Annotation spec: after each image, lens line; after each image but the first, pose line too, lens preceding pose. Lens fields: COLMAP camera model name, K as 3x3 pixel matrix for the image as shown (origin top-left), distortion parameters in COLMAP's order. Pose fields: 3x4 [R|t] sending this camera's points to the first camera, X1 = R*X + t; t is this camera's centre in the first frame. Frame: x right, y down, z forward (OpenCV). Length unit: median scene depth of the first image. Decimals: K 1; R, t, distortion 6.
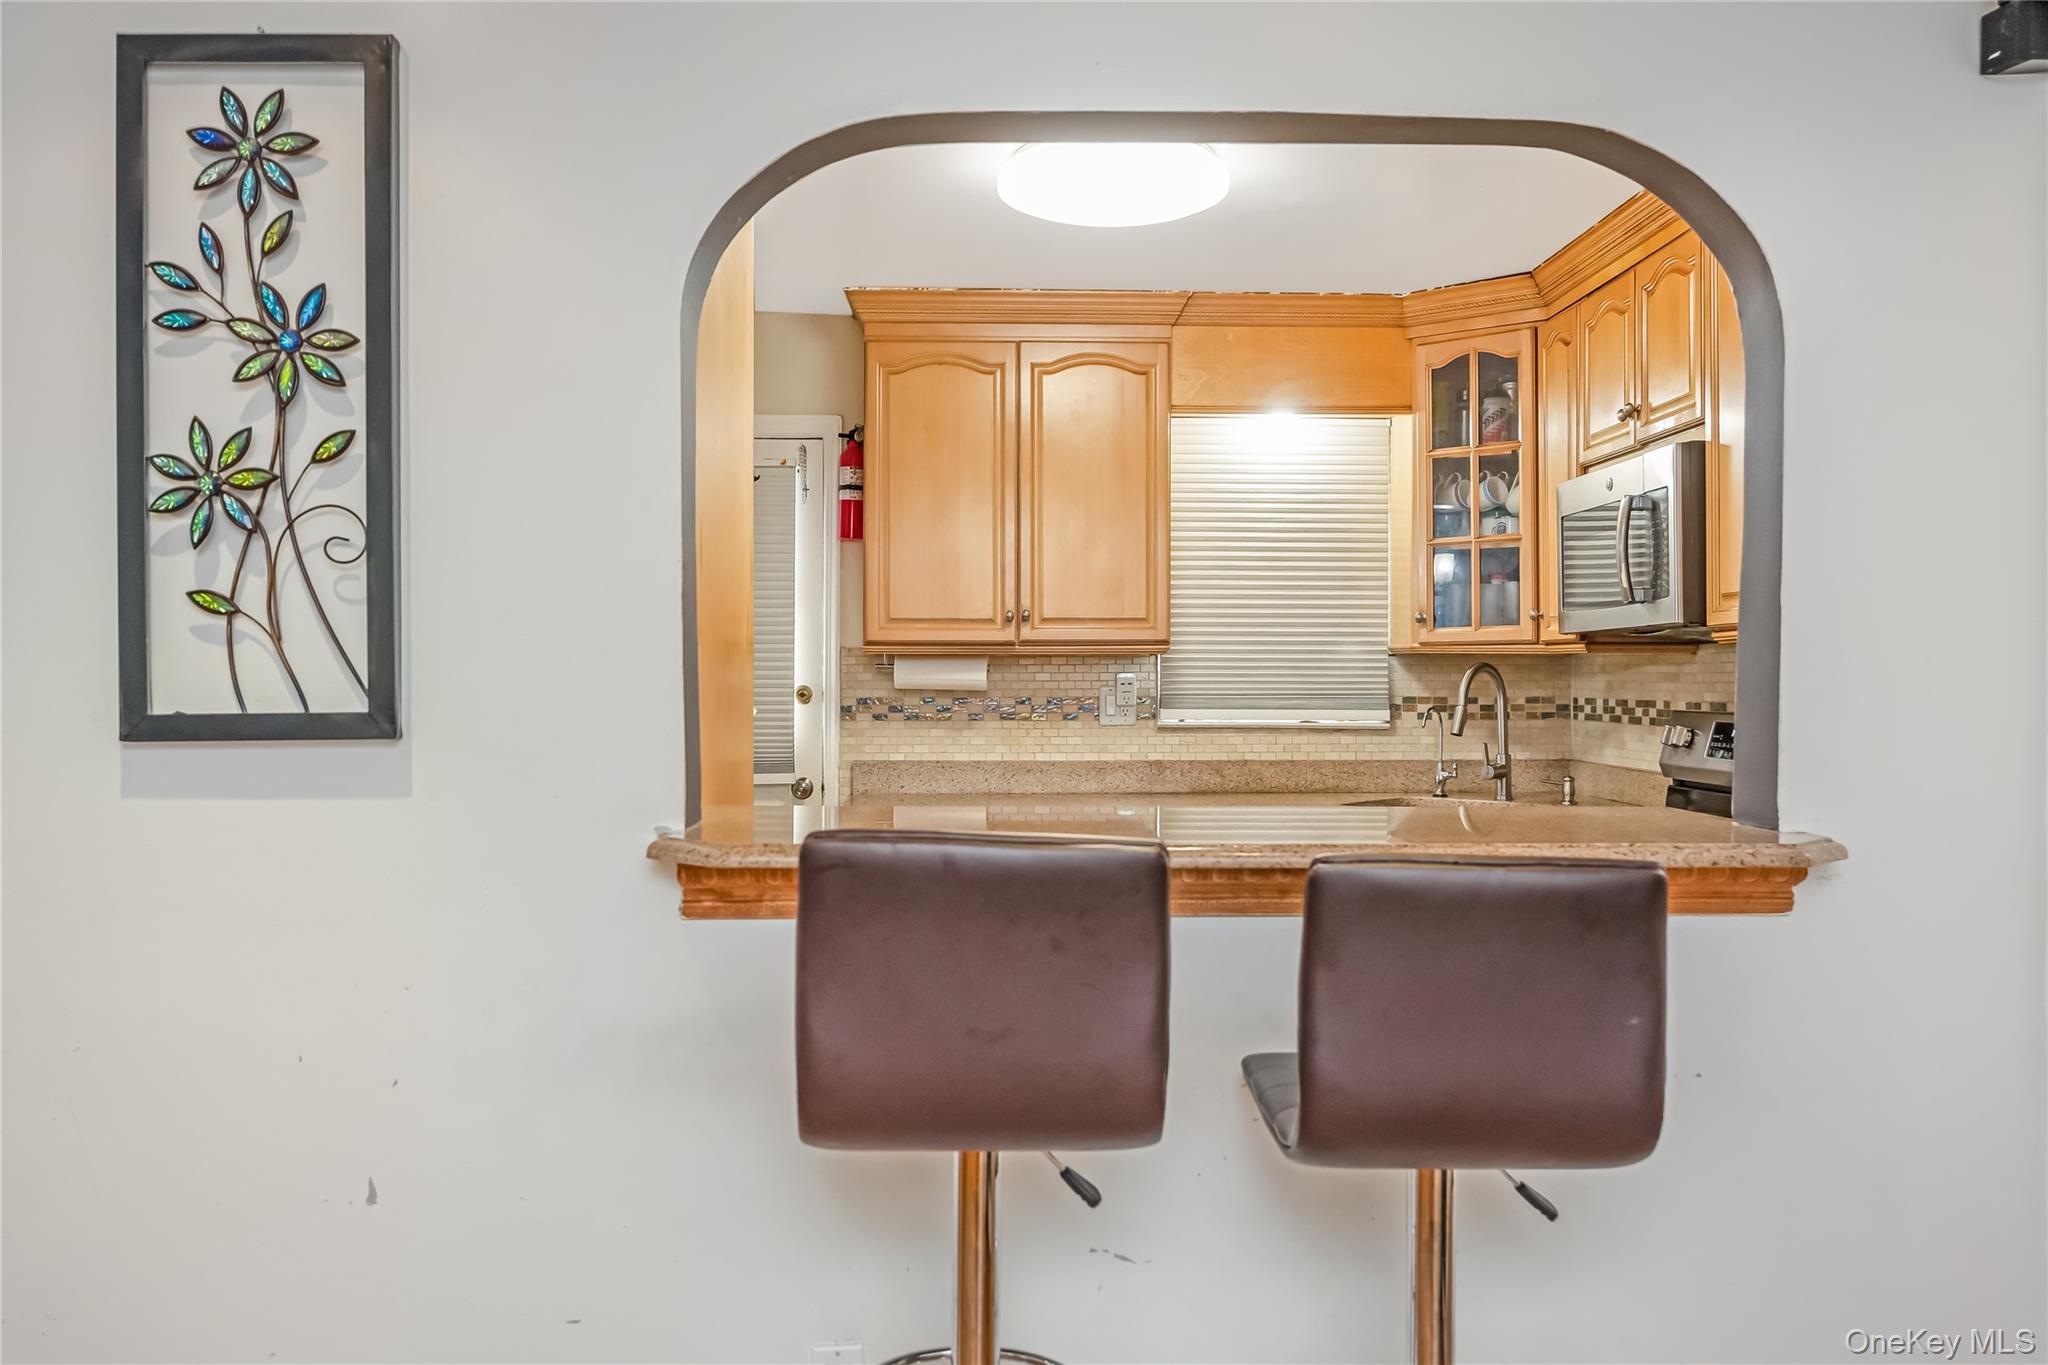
lens RADIAL K [[1709.6, 0, 1032.5], [0, 1709.6, 672.9], [0, 0, 1]] dist [-0.001634, 0.008977]
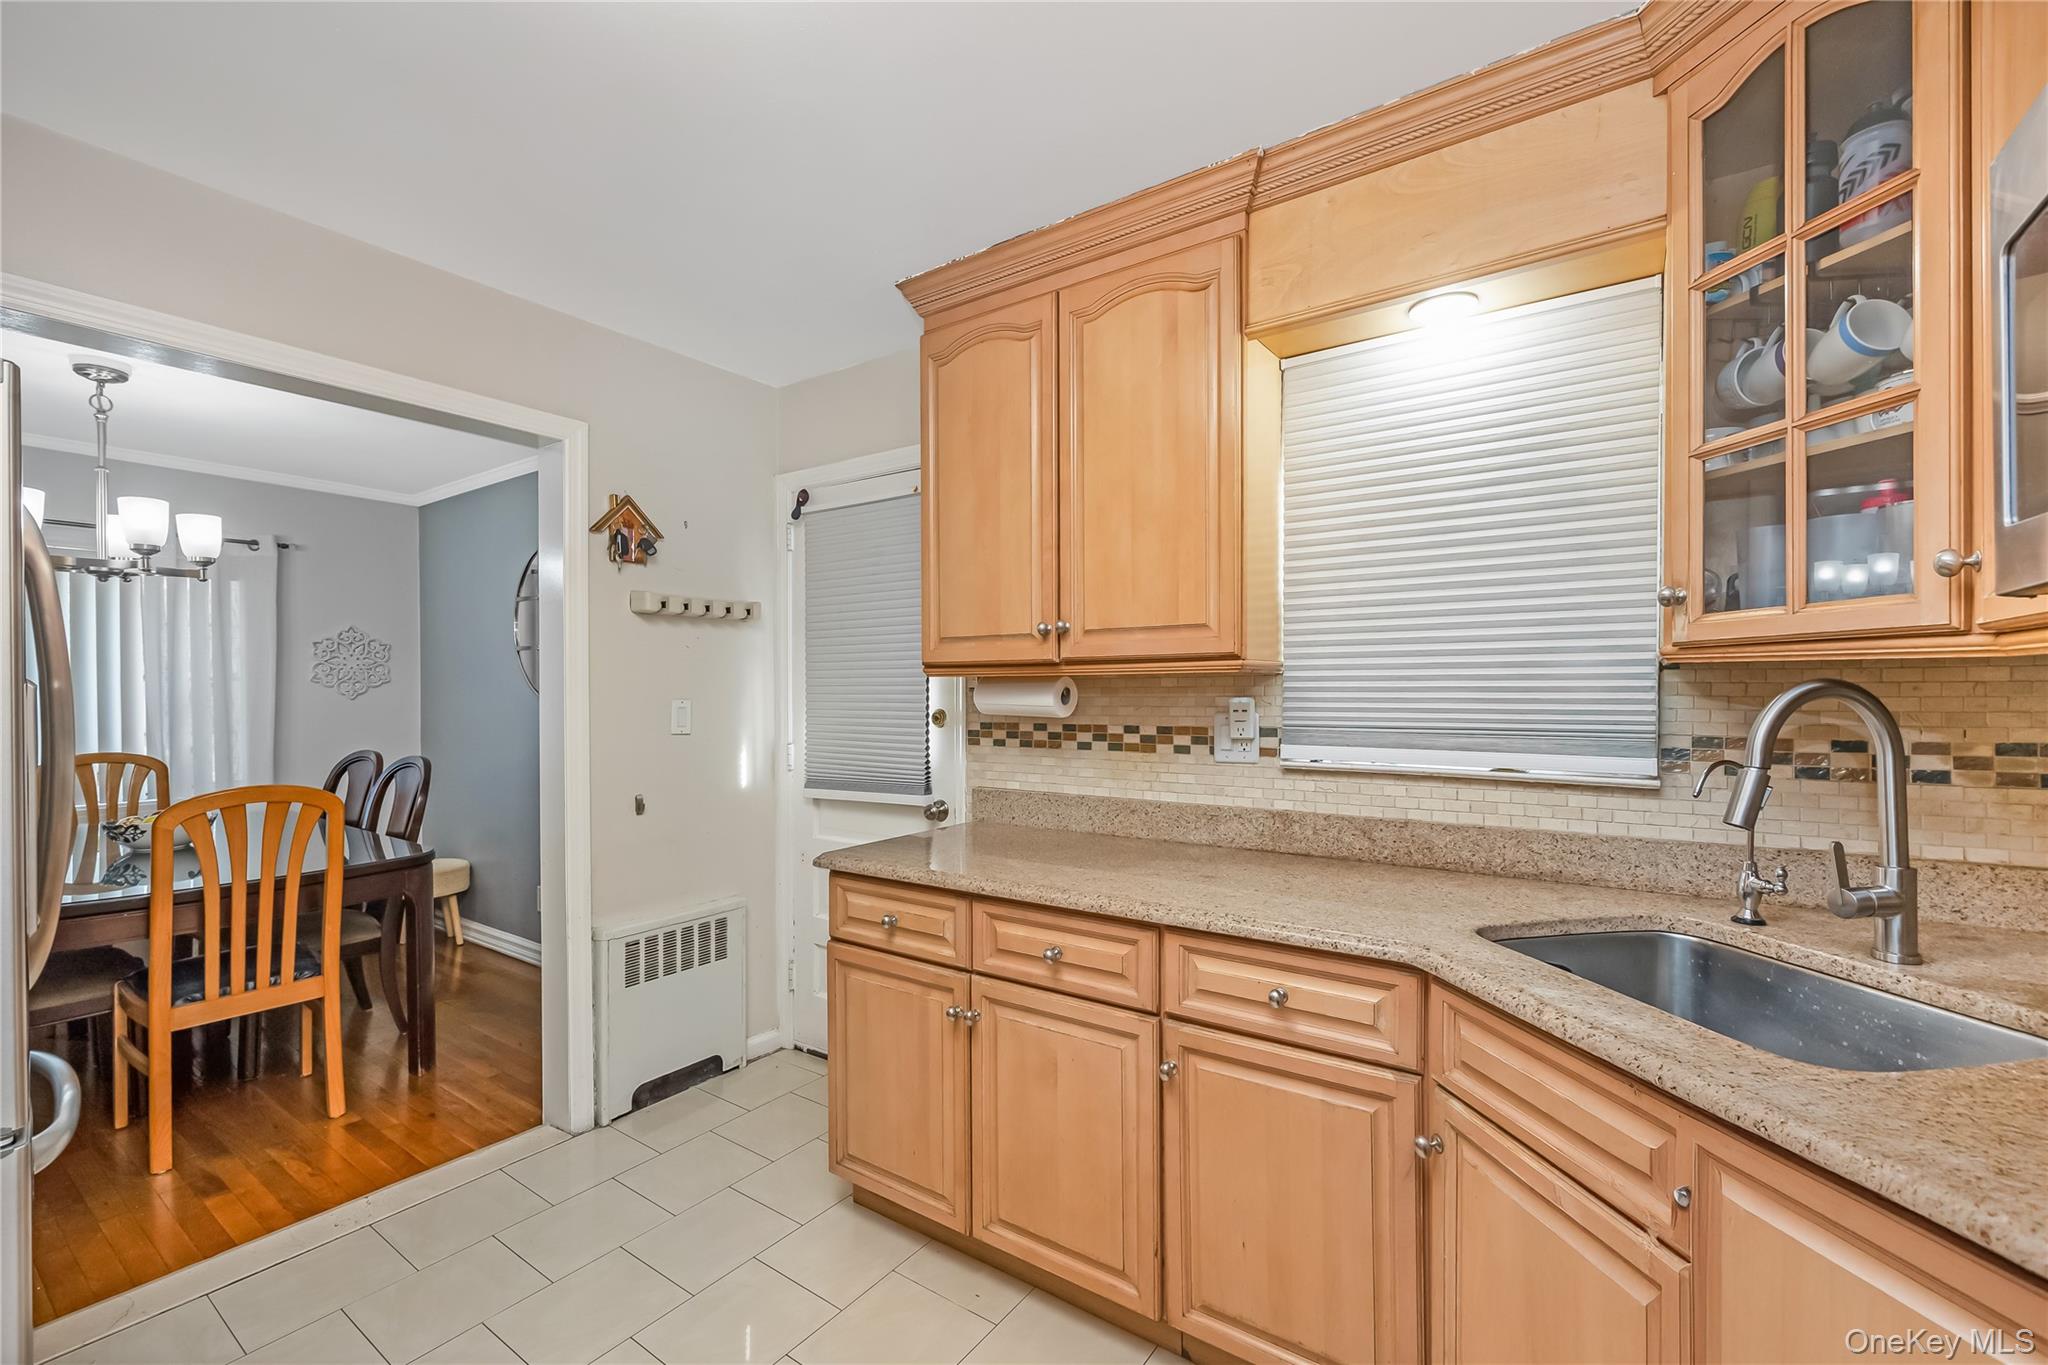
lens RADIAL K [[876.0, 0, 1010.5], [0, 876.0, 697.3], [0, 0, 1]] dist [0.002451, 0.000894]
pose [[0.798581, -0.000363, -0.601888, 0.219072], [0.010099, 0.999867, 0.012796, -0.006149], [0.601803, -0.016298, 0.798478, 0.634447]]
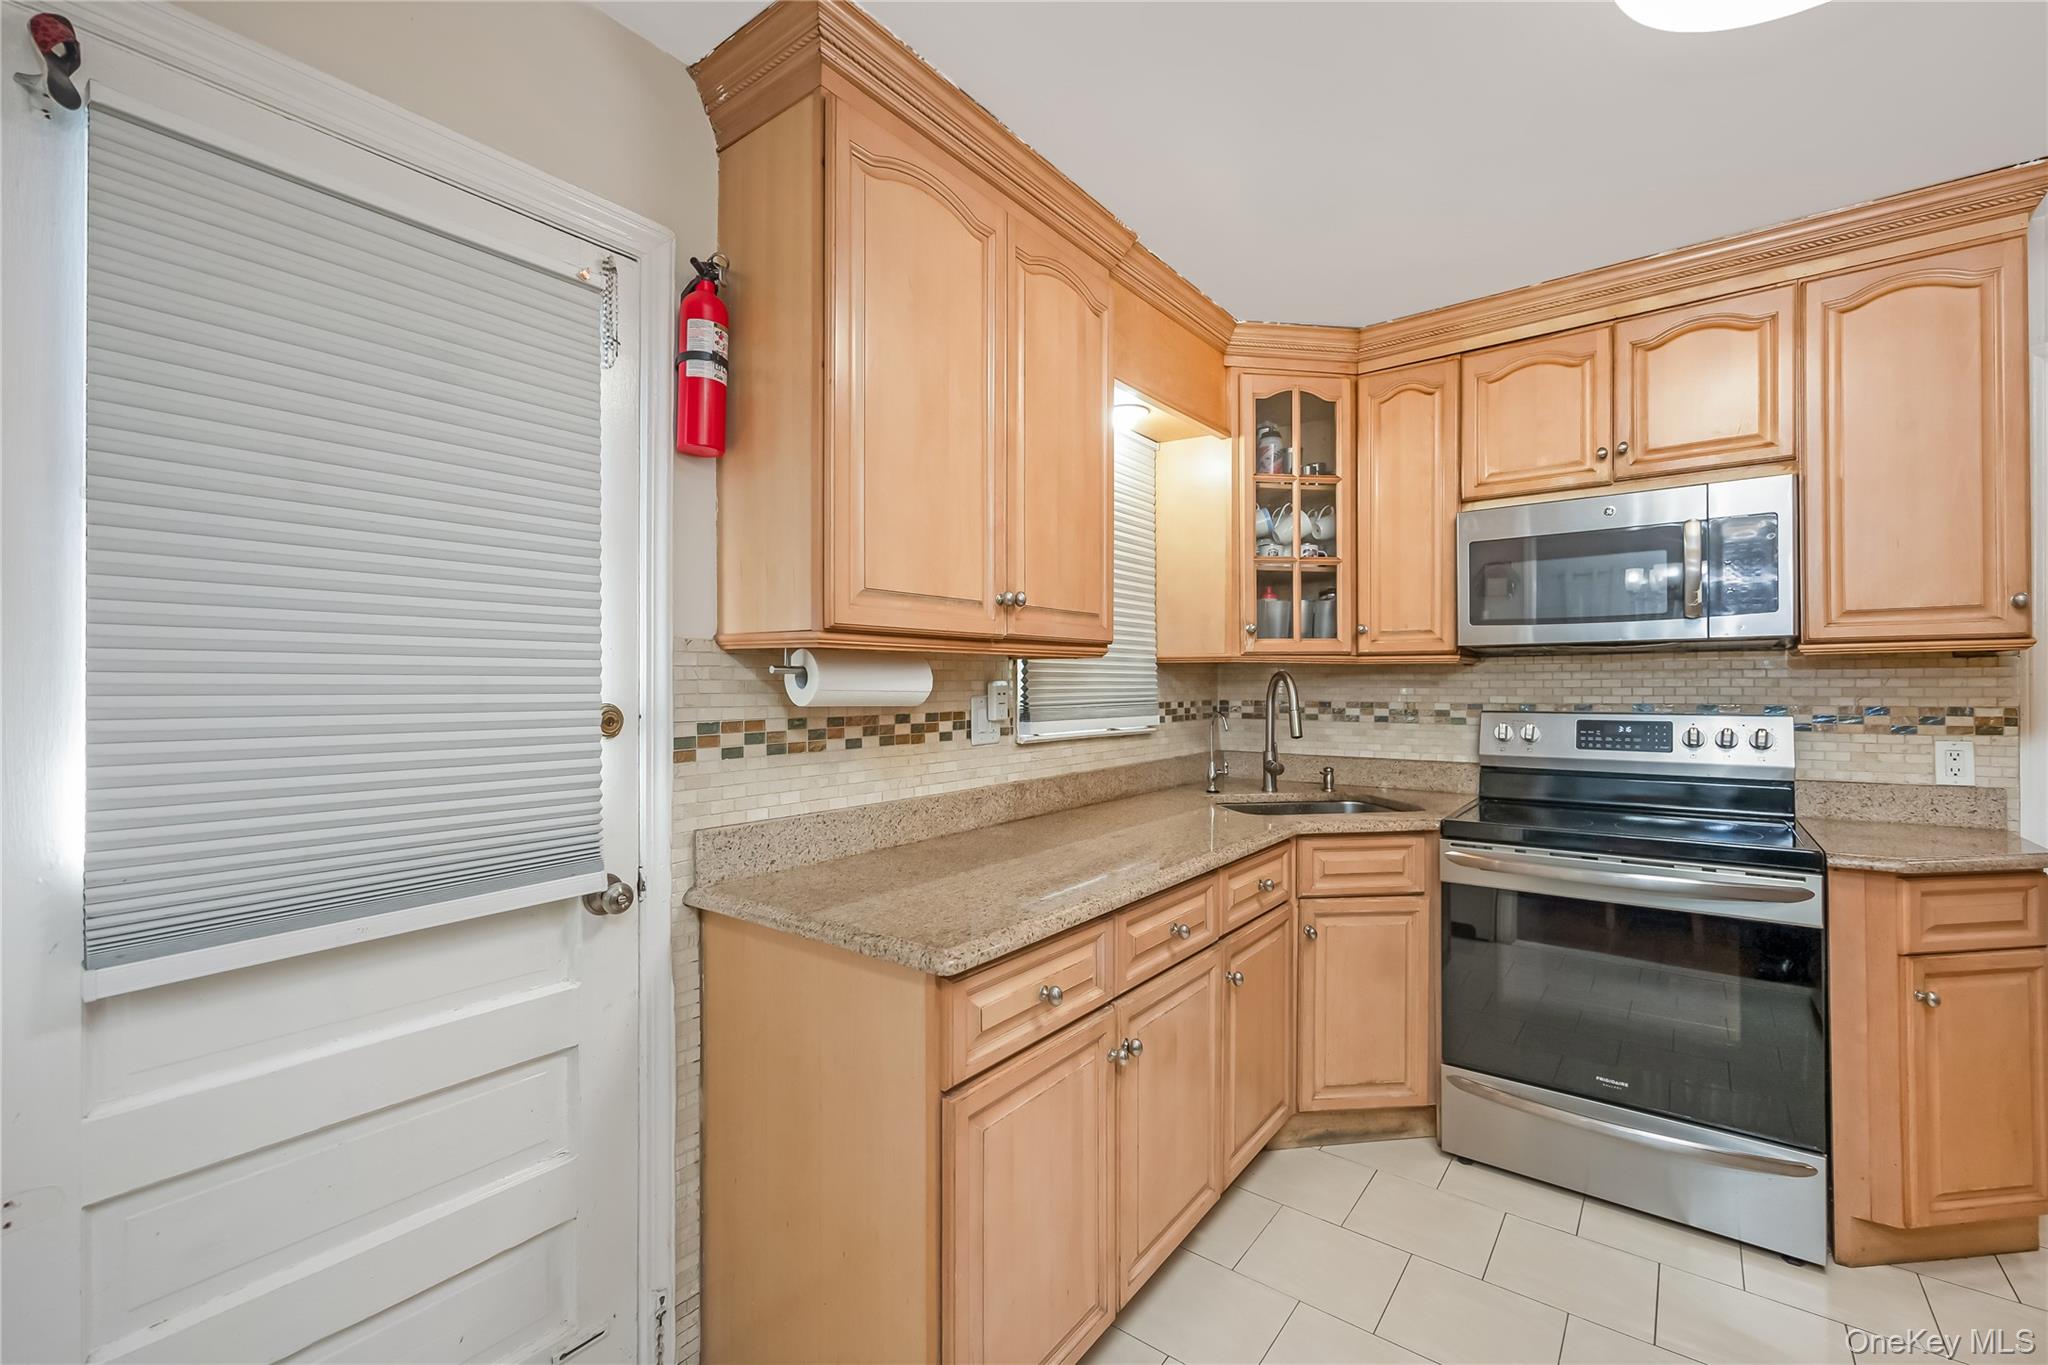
lens RADIAL K [[876.0, 0, 1029.7], [0, 876.0, 687.7], [0, 0, 1]] dist [0.002451, 0.000894]
pose [[0.607460, -0.006754, 0.794322, -0.283214], [0.000898, 0.999969, 0.007816, 0.000177], [-0.794350, -0.004035, 0.607447, 0.752217]]
